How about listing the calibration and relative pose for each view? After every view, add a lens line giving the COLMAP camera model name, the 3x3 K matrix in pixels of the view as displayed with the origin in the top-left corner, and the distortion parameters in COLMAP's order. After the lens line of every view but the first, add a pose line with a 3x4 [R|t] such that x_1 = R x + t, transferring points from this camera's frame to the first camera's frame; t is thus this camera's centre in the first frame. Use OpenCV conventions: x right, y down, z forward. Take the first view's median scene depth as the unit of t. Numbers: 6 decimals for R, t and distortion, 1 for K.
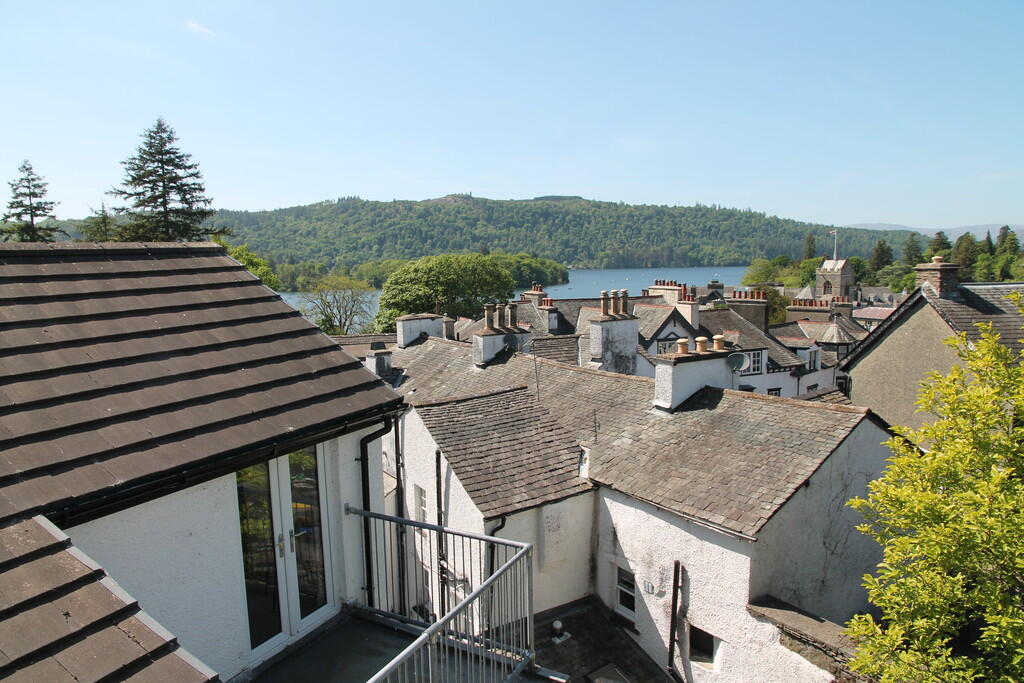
lens RADIAL K [[711.6, 0, 512.0], [0, 711.6, 341.5], [0, 0, 1]] dist [-0.136020, 0.095837]
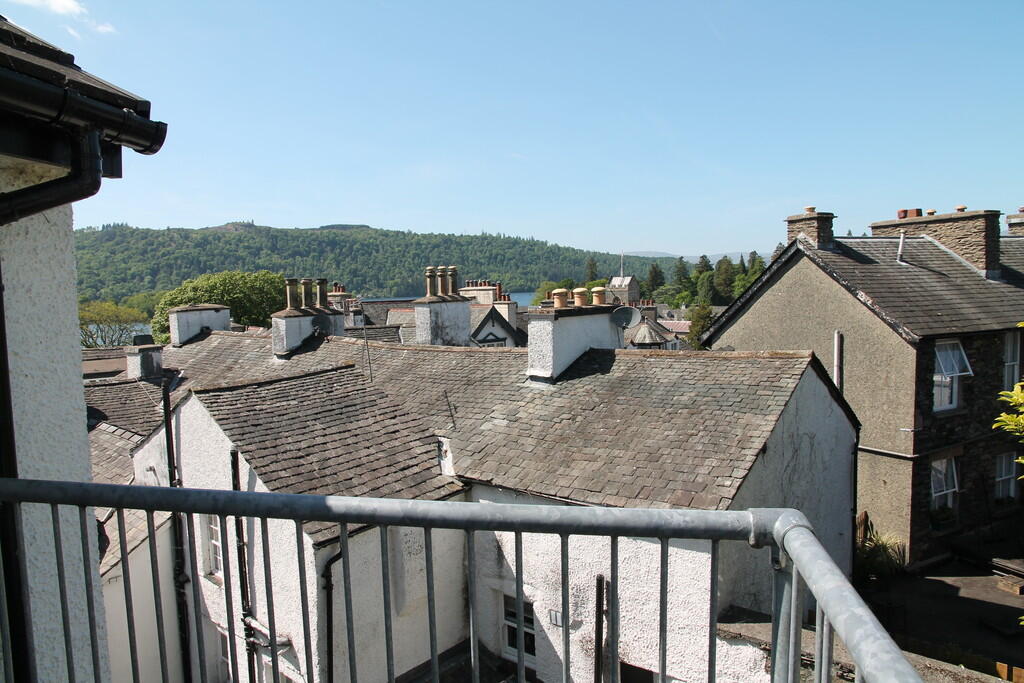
lens RADIAL K [[711.6, 0, 512.0], [0, 711.6, 341.5], [0, 0, 1]] dist [-0.136020, 0.095837]
pose [[0.956844, -0.035107, 0.288475, -0.033896], [0.047002, 0.998302, -0.034409, 0.073884], [-0.286777, 0.046483, 0.956869, 0.252732]]
